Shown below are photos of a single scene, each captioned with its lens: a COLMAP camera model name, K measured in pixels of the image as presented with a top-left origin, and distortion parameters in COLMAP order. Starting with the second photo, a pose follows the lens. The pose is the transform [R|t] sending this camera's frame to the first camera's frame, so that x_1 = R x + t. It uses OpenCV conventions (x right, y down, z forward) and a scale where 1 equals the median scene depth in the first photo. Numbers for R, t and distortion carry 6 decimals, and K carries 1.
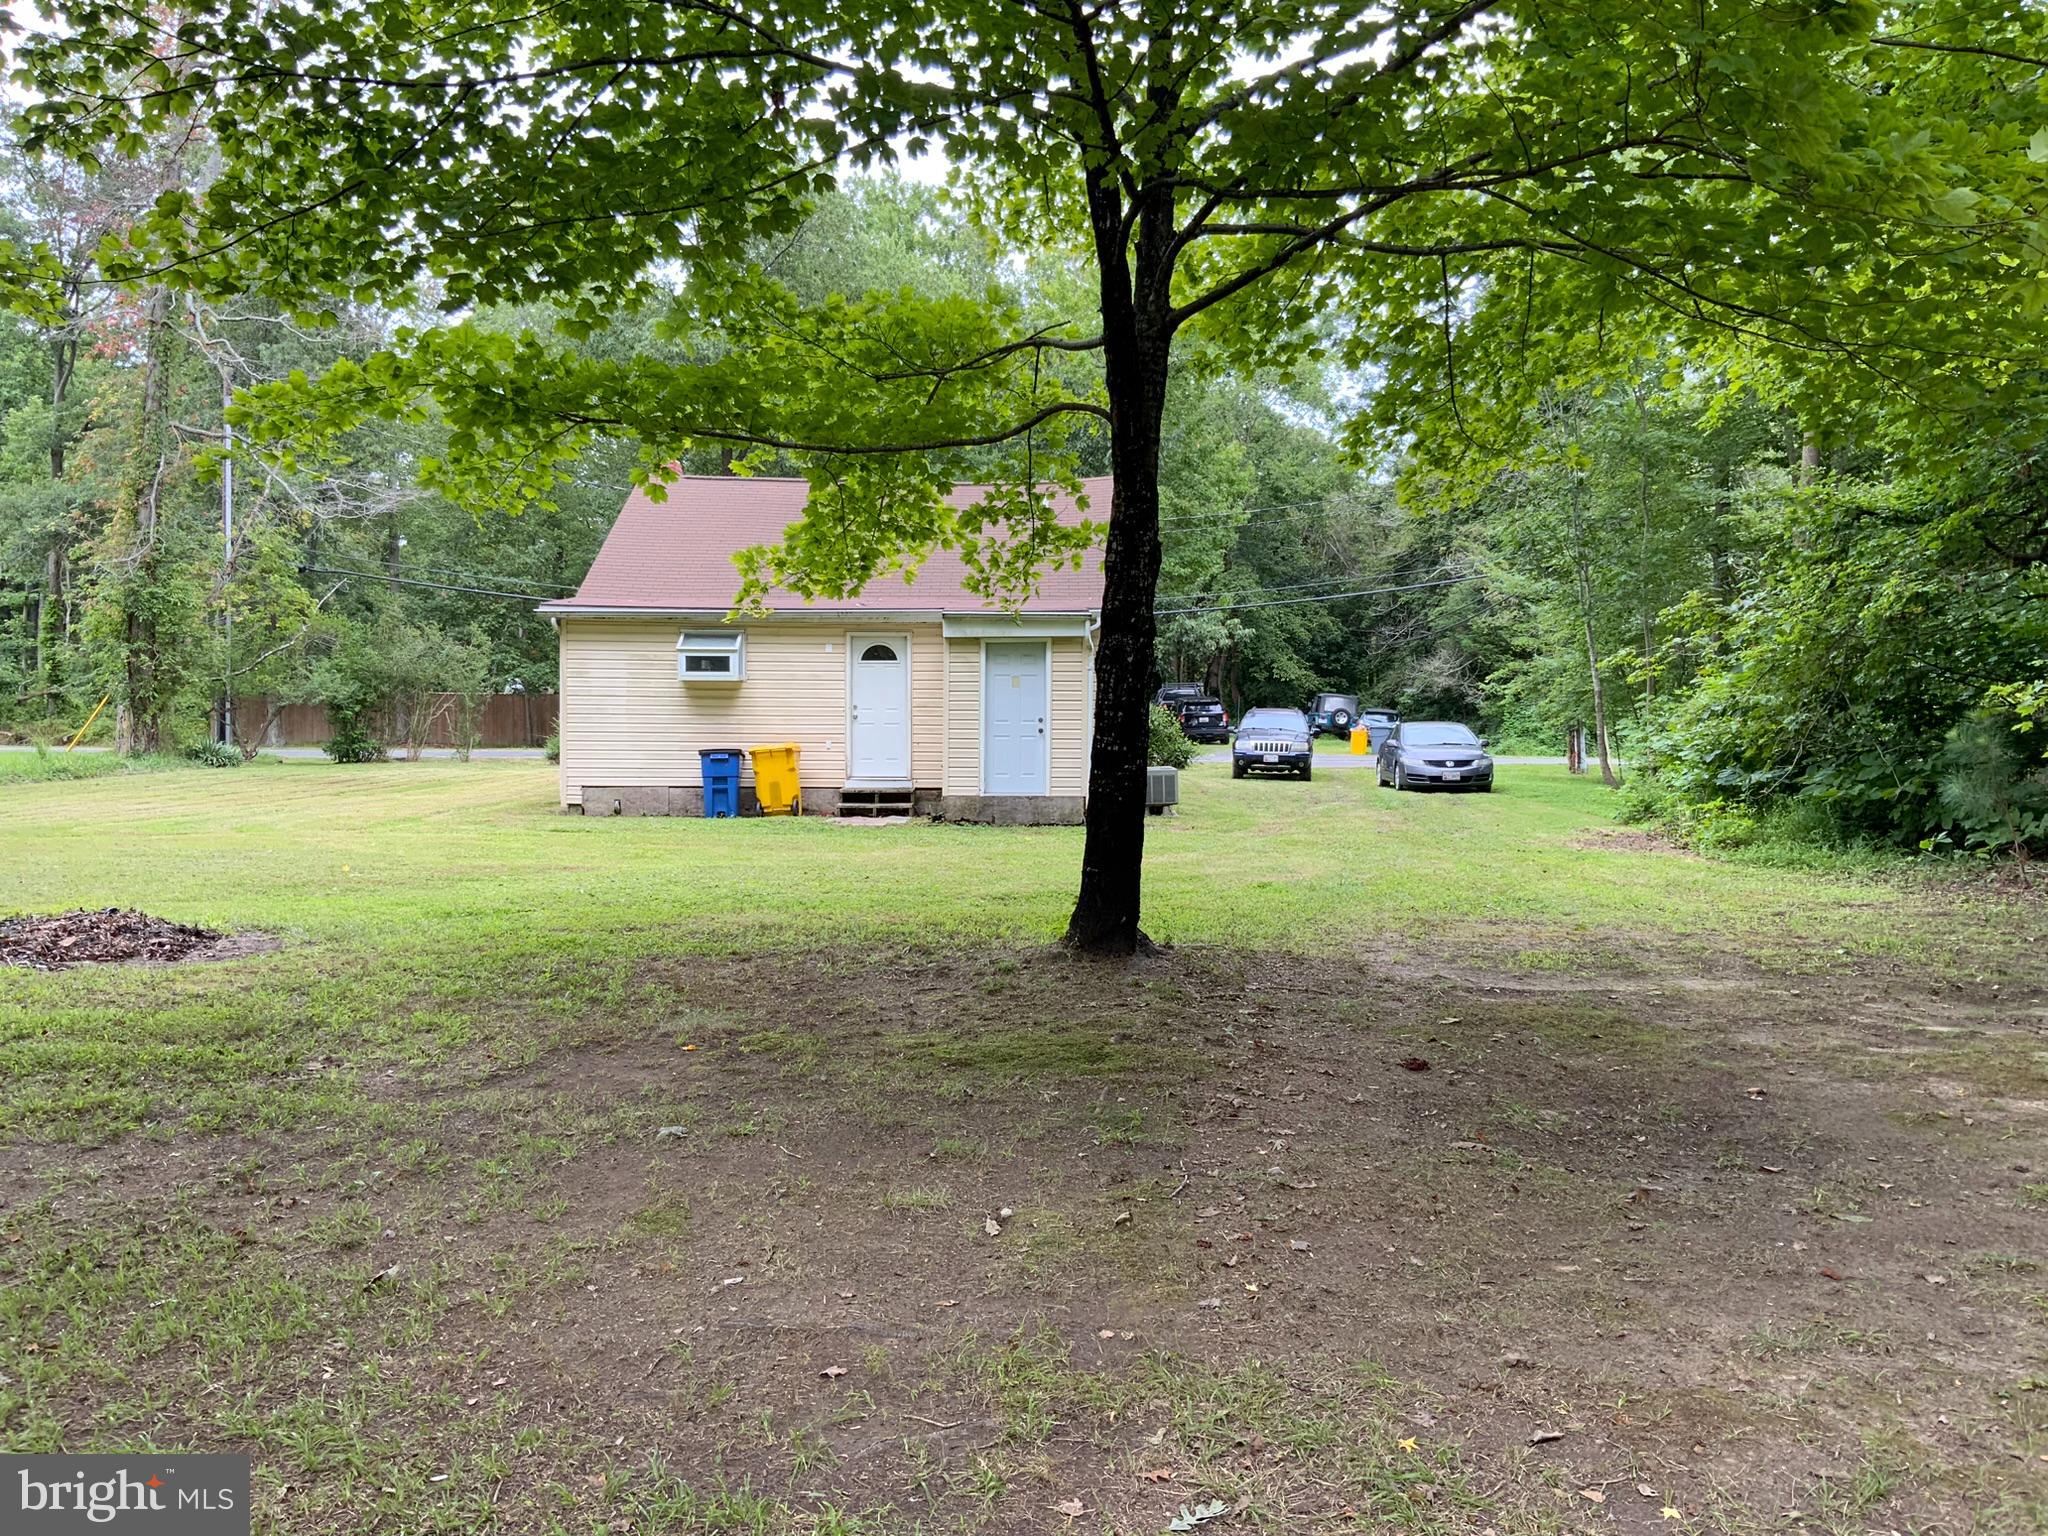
lens RADIAL K [[1717.5, 0, 1032.9], [0, 1717.5, 766.6], [0, 0, 1]] dist [0.087856, -0.161664]
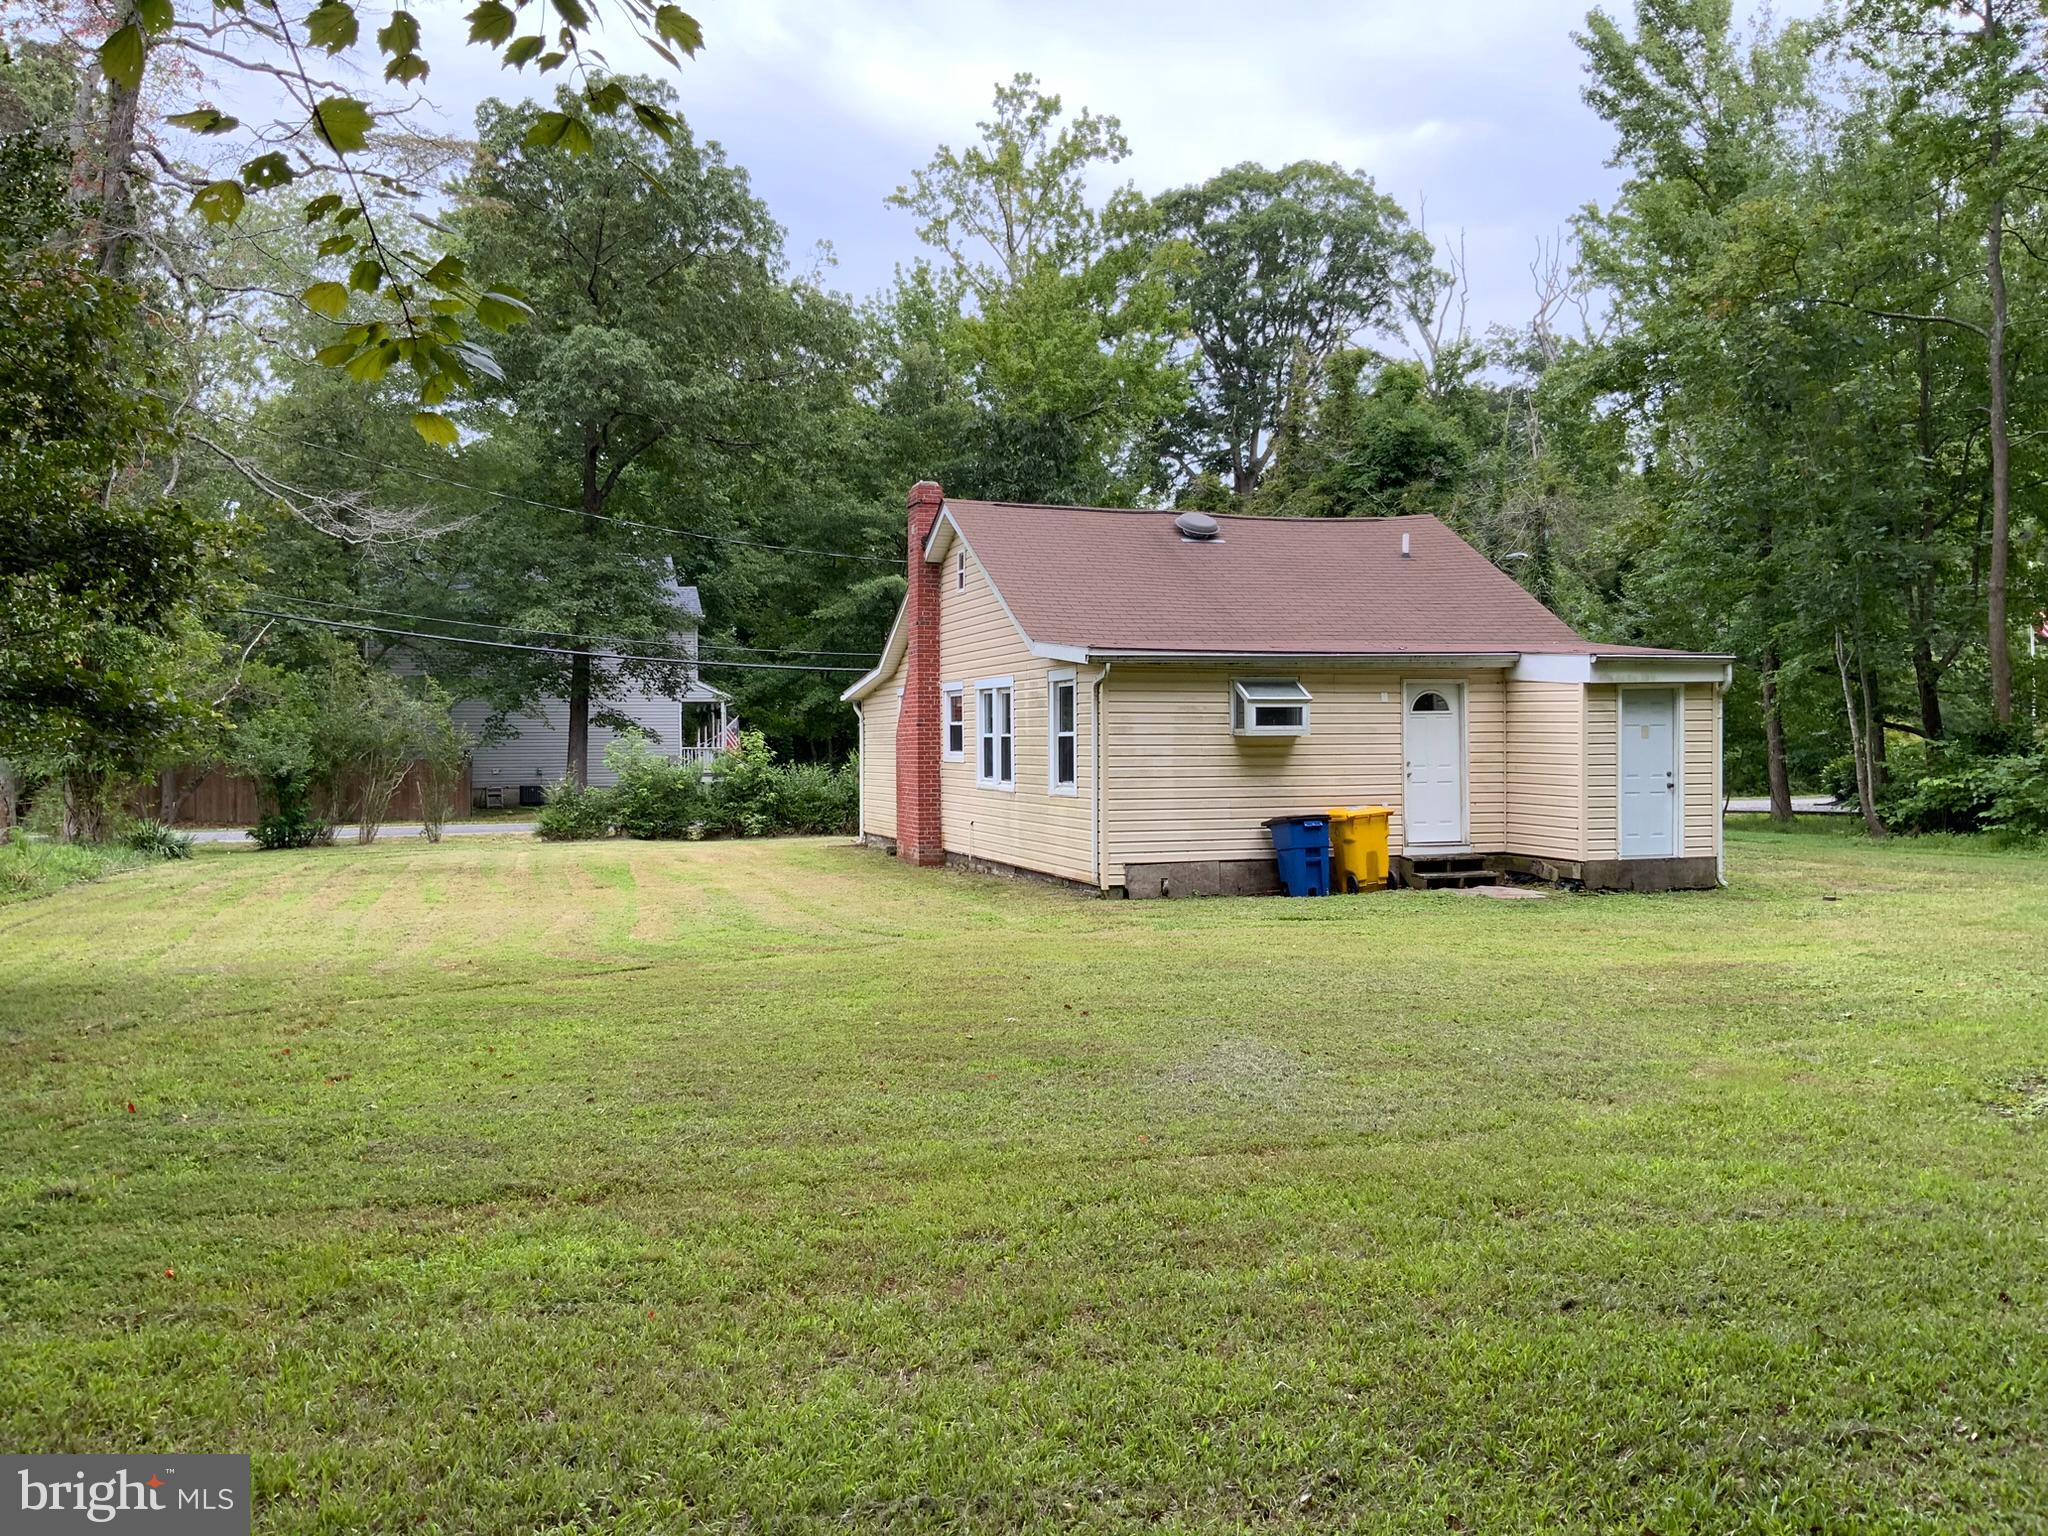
lens RADIAL K [[1717.5, 0, 1016.4], [0, 1717.5, 752.9], [0, 0, 1]] dist [0.087856, -0.161664]
pose [[0.948809, -0.016286, 0.315432, -1.192776], [0.028471, 0.999014, -0.034059, -0.032531], [-0.314566, 0.041296, 0.948337, 0.461158]]
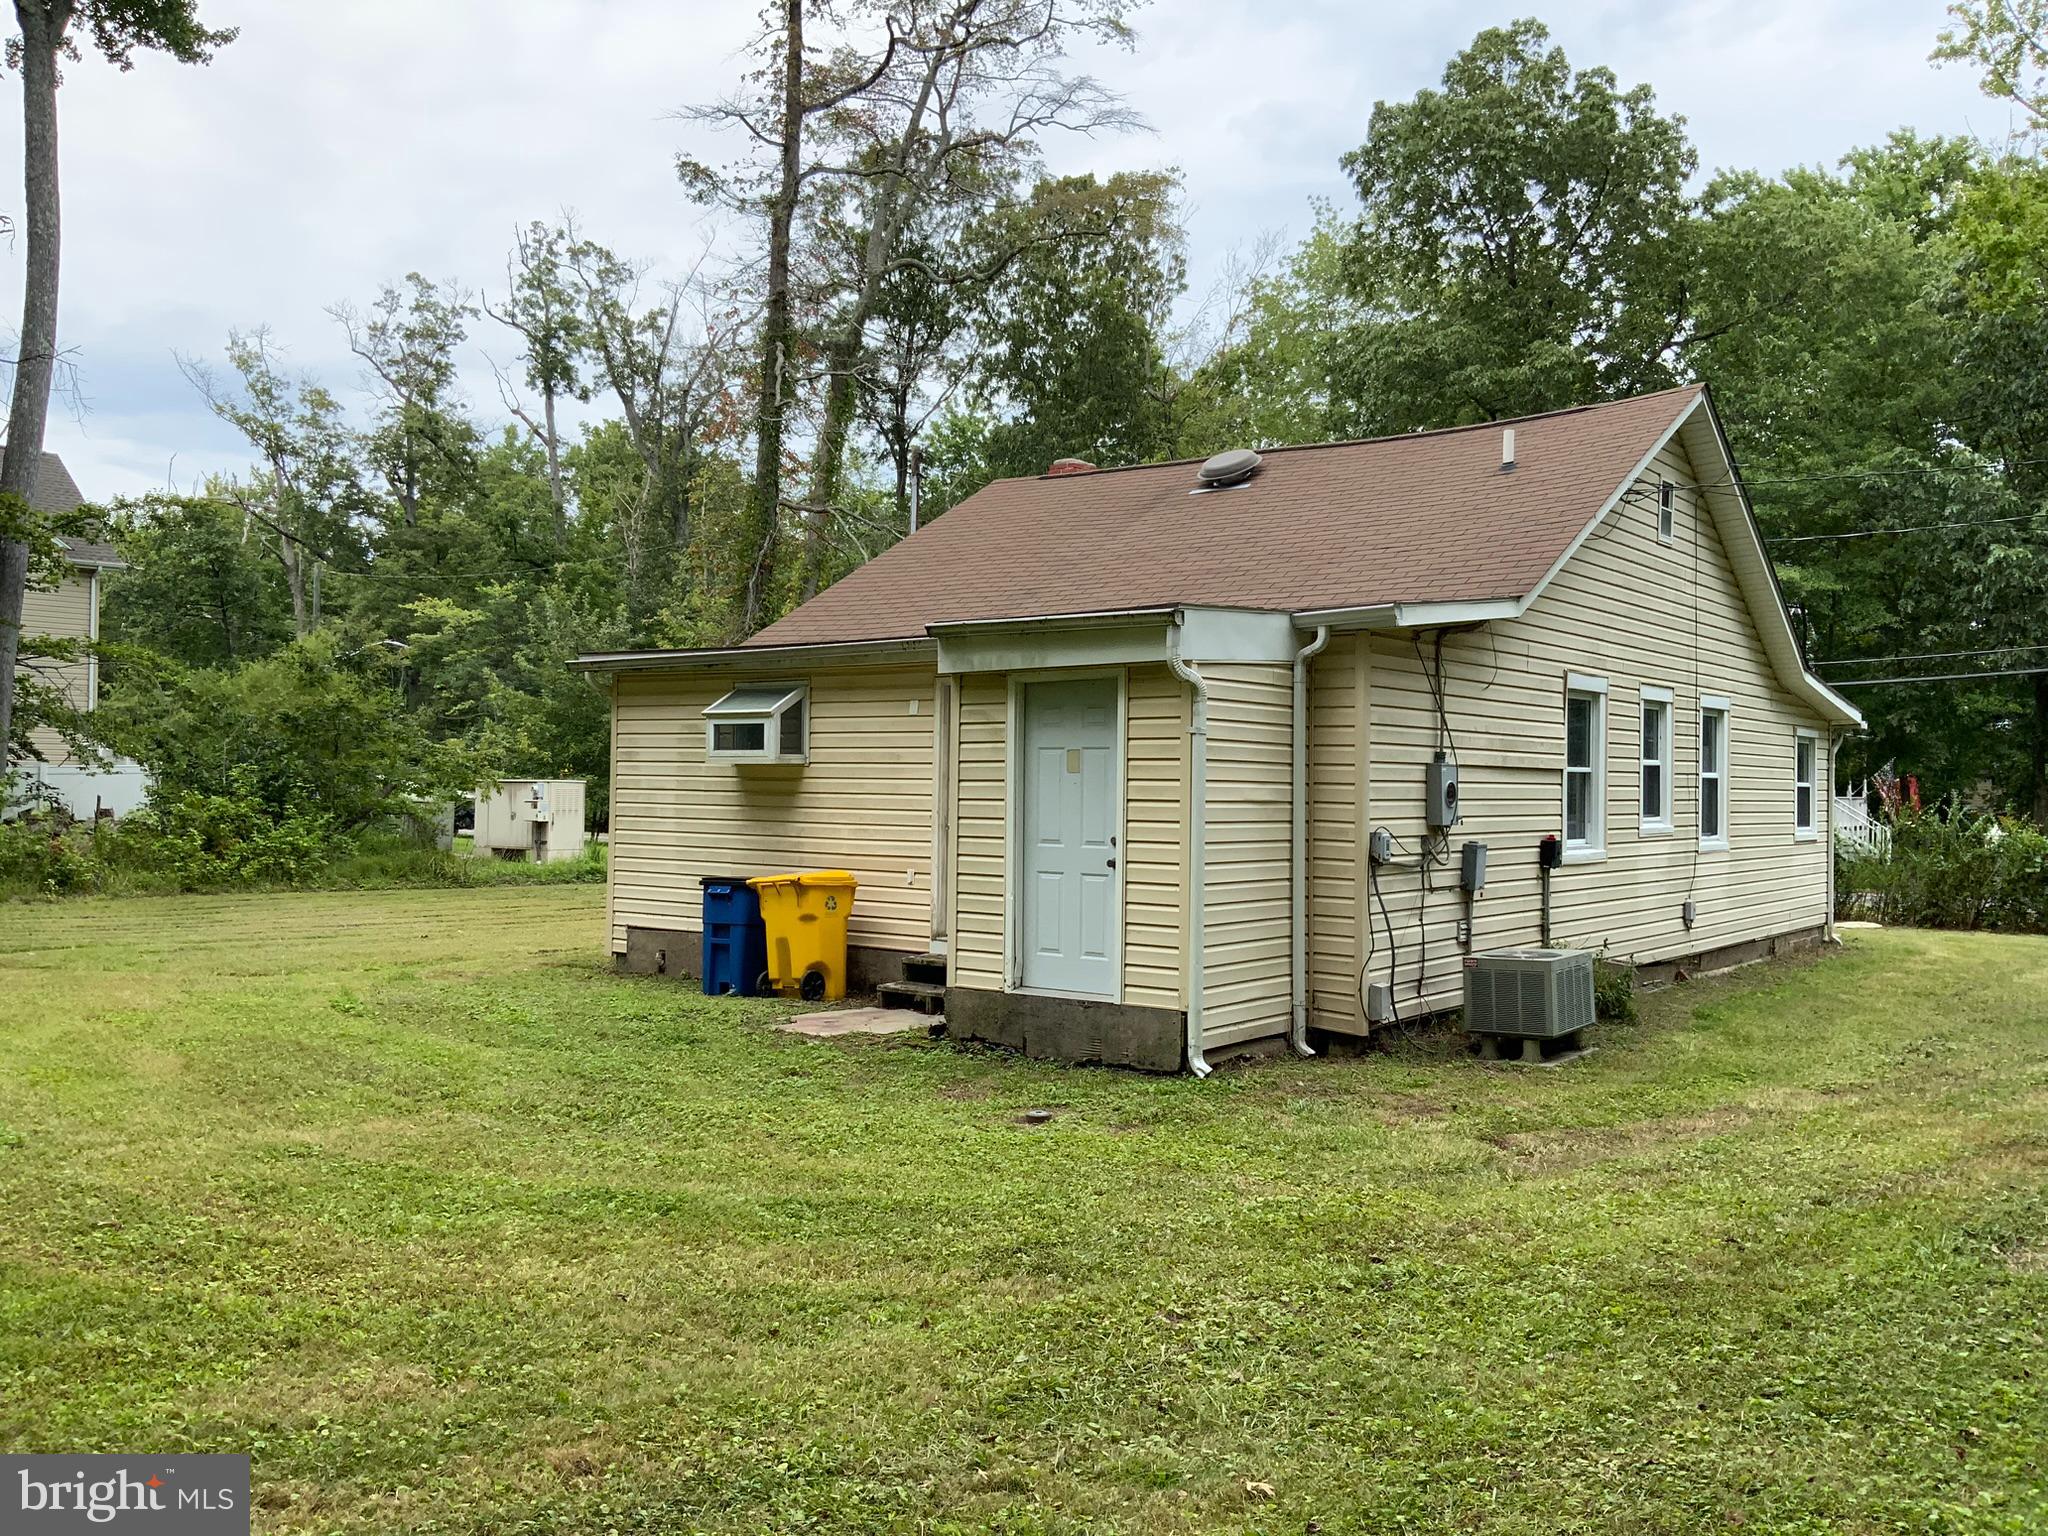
lens RADIAL K [[1717.5, 0, 1016.8], [0, 1717.5, 765.0], [0, 0, 1]] dist [0.087856, -0.161664]
pose [[0.795231, -0.004242, -0.606291, 0.528708], [-0.035401, 0.997945, -0.053415, -0.042159], [0.605272, 0.063940, 0.793447, 1.175052]]
